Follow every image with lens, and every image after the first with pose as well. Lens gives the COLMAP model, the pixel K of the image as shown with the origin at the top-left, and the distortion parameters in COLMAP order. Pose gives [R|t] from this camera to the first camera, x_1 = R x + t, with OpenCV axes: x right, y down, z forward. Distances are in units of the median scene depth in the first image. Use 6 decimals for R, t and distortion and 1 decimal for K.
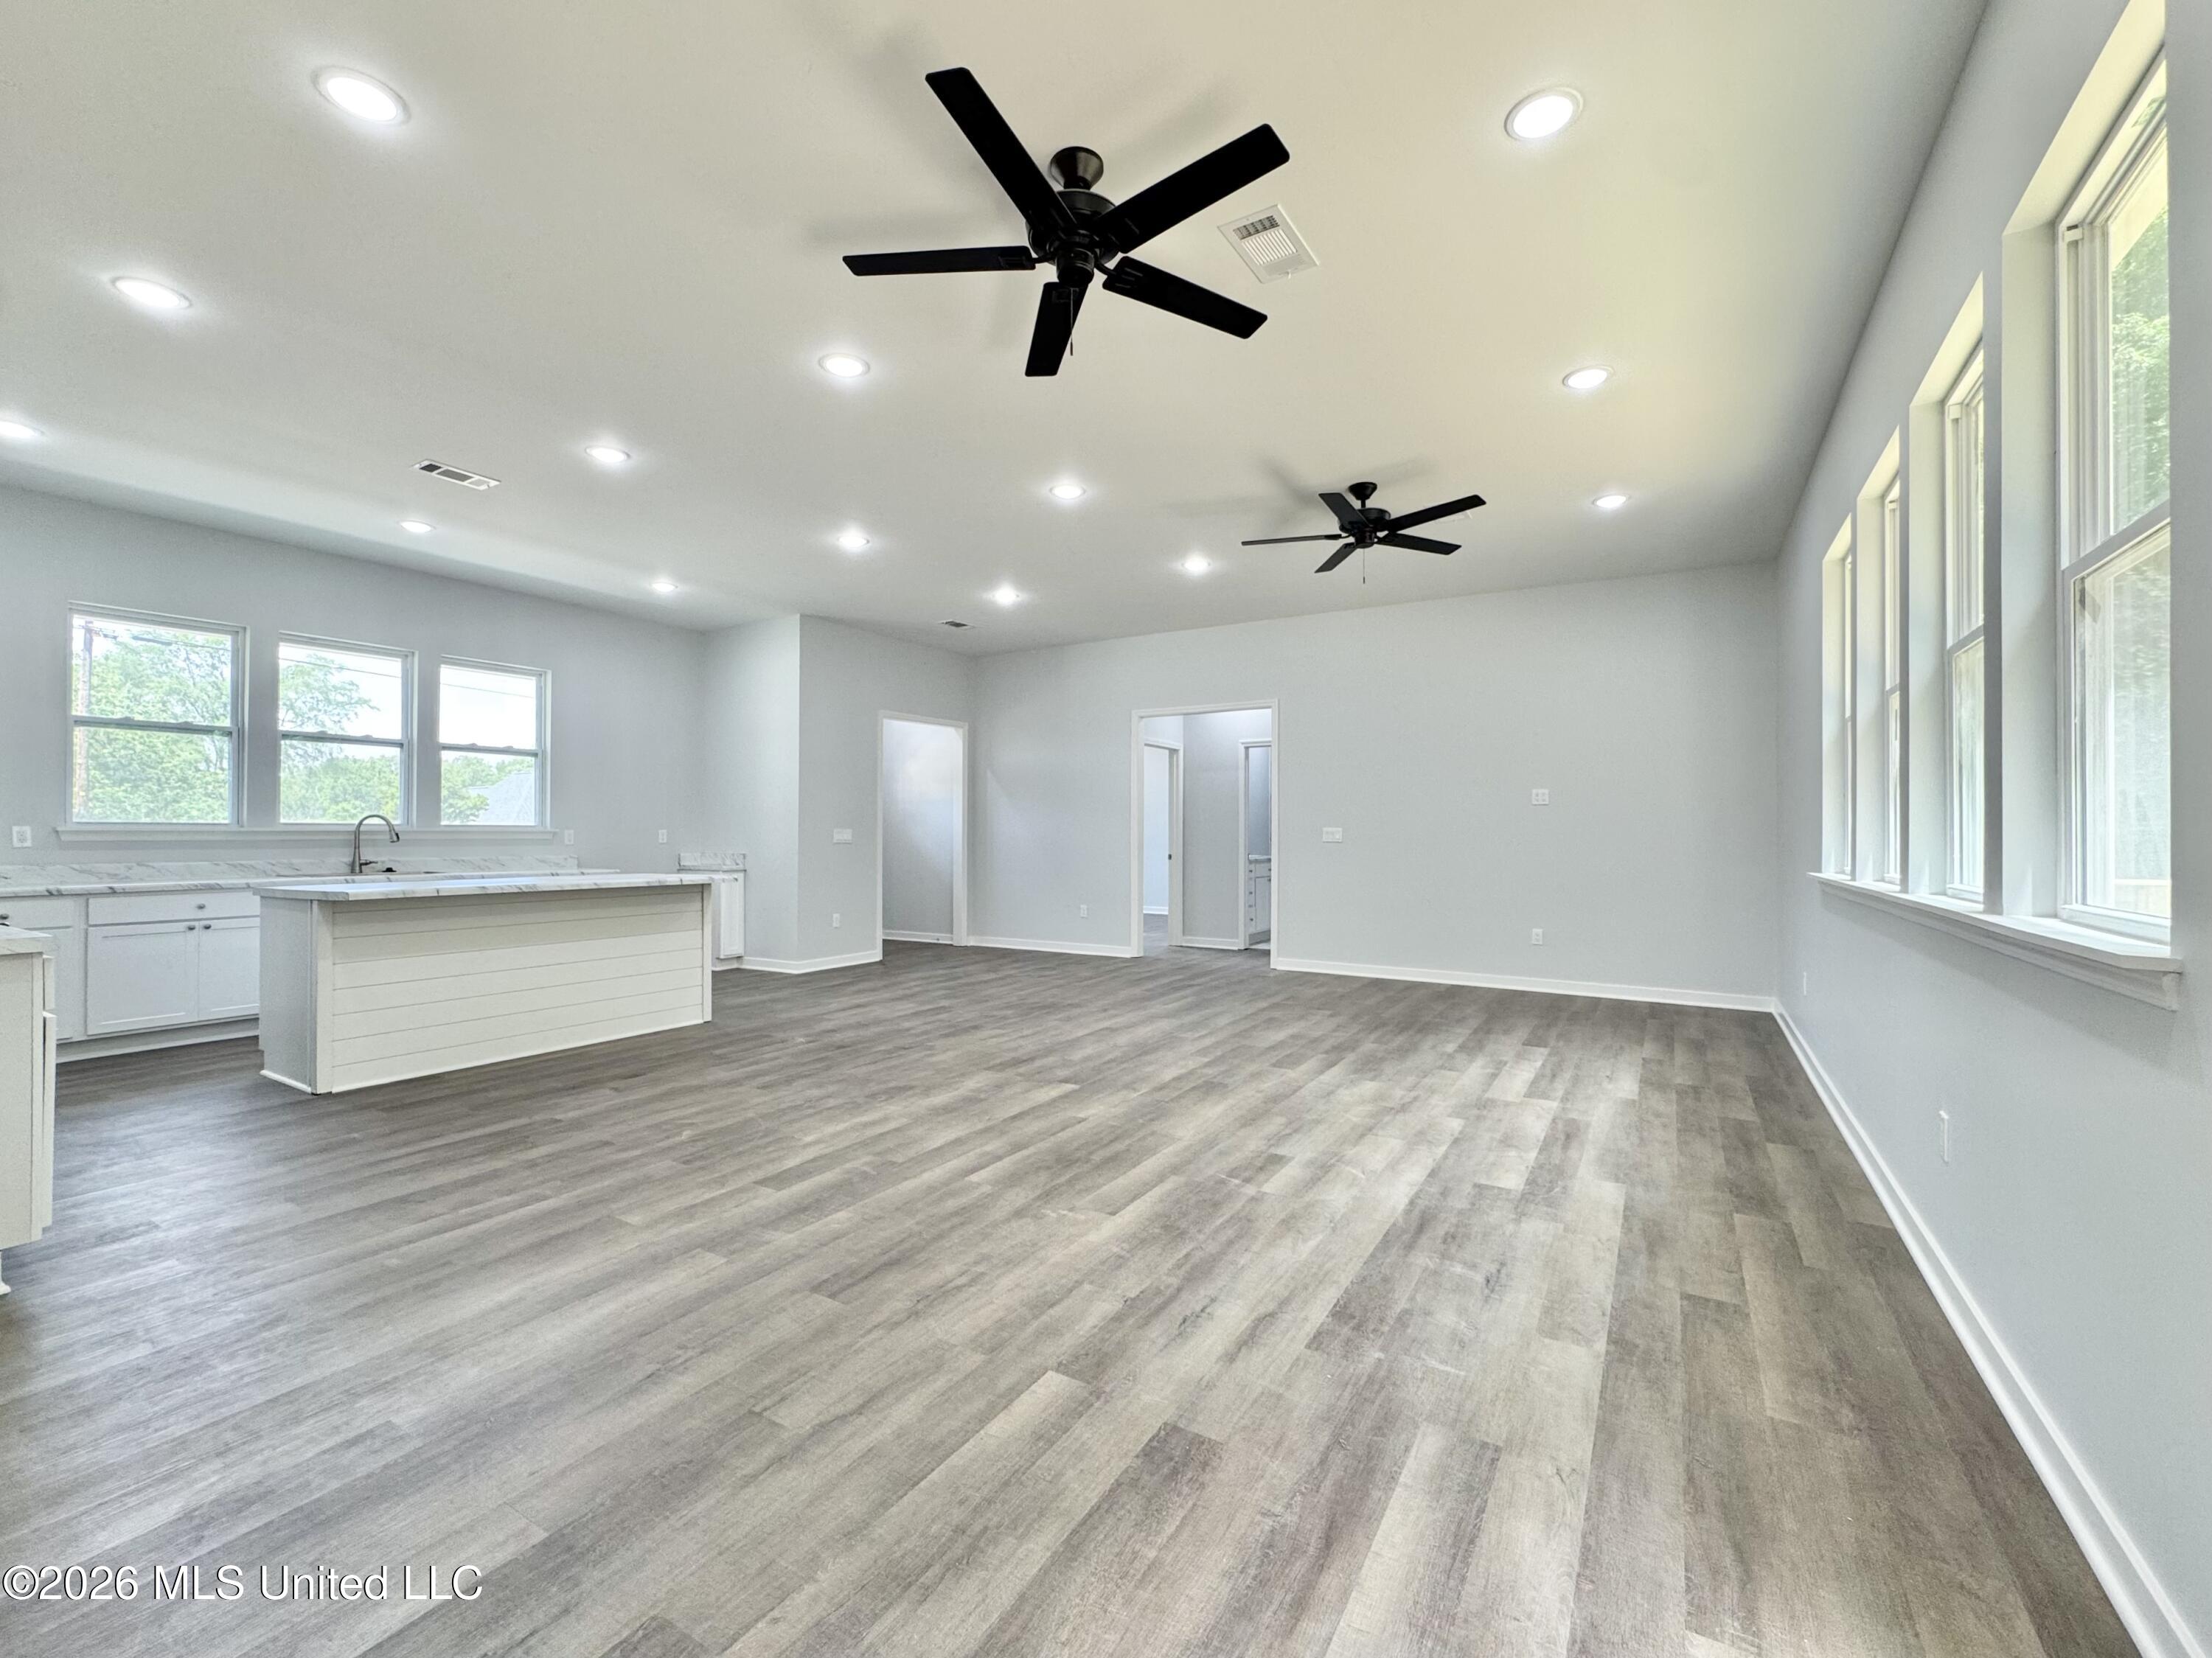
lens RADIAL K [[891.3, 0, 1105.2], [0, 891.3, 824.7], [0, 0, 1]] dist [0.001107, 0.000206]
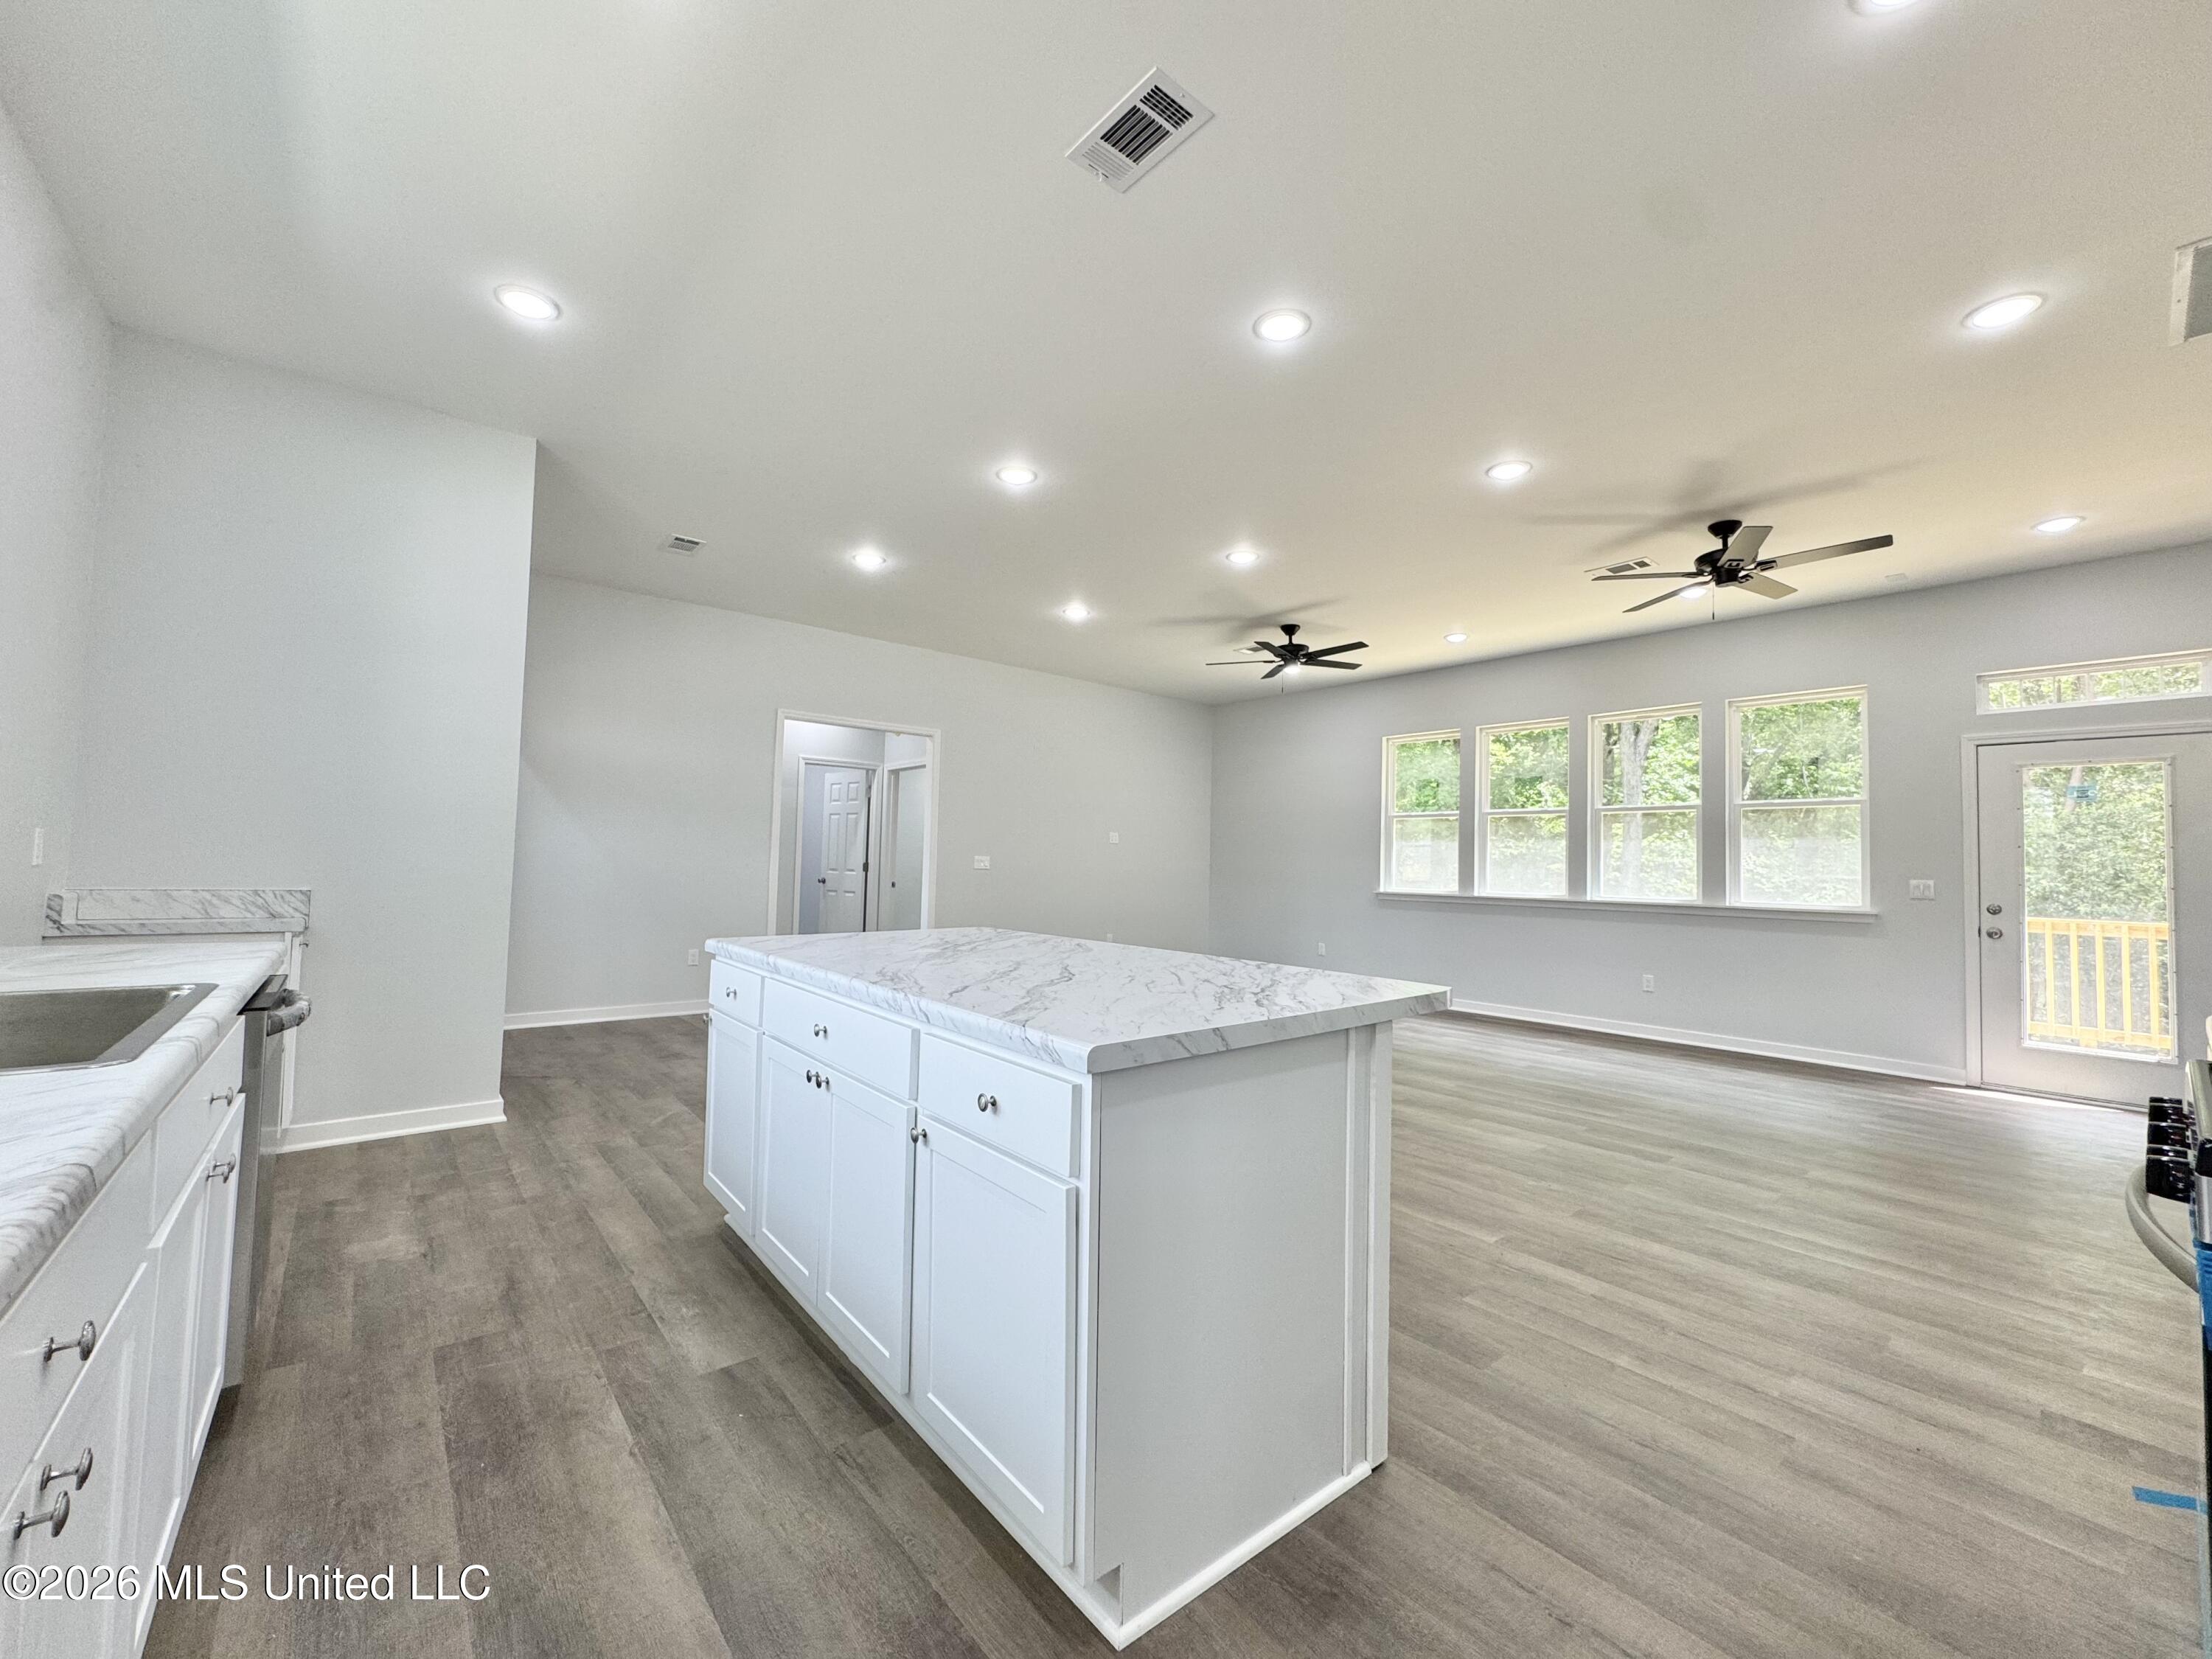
lens RADIAL K [[891.3, 0, 1105.2], [0, 891.3, 825.2], [0, 0, 1]] dist [0.001107, 0.000206]
pose [[0.315529, 0.049646, 0.947616, -0.964949], [-0.028654, 0.998674, -0.042780, 0.007225], [-0.948483, -0.013654, 0.316533, 0.707297]]
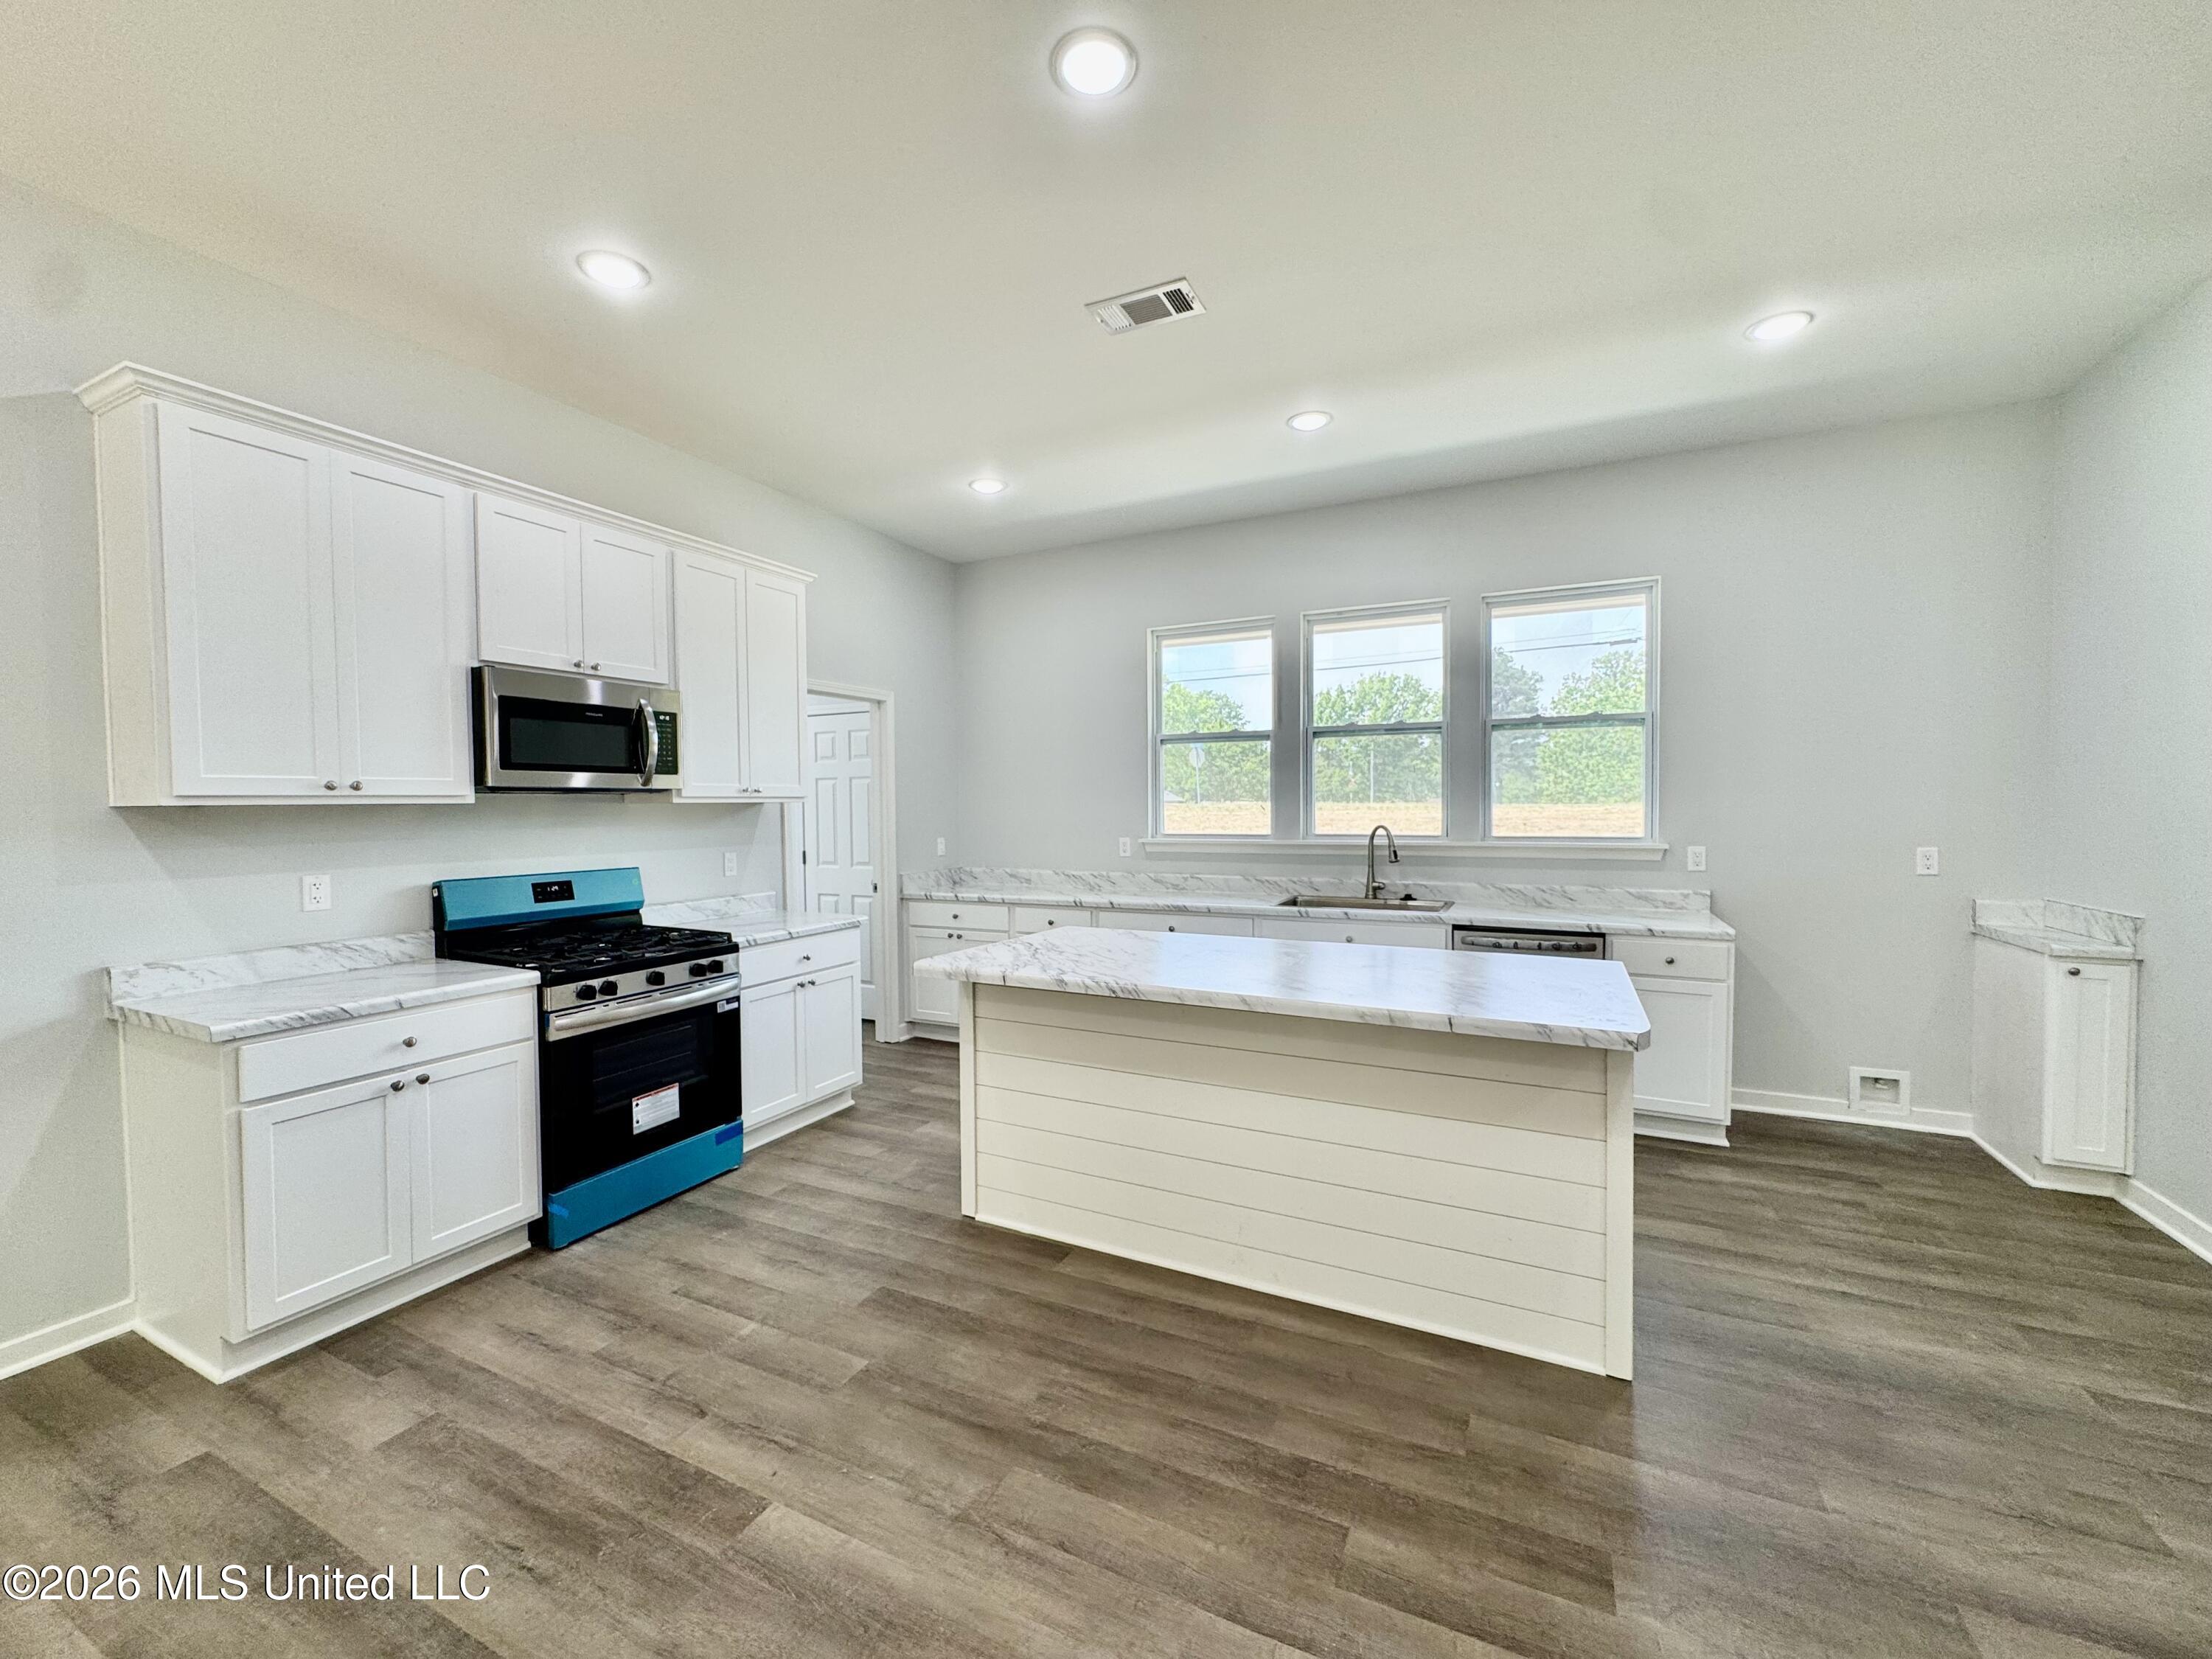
lens RADIAL K [[891.3, 0, 1105.2], [0, 891.3, 825.2], [0, 0, 1]] dist [0.001107, 0.000206]
pose [[0.091641, 0.023007, -0.995526, -0.081043], [0.011935, 0.999636, 0.024200, -0.035808], [0.995721, -0.014100, 0.091333, 0.749003]]
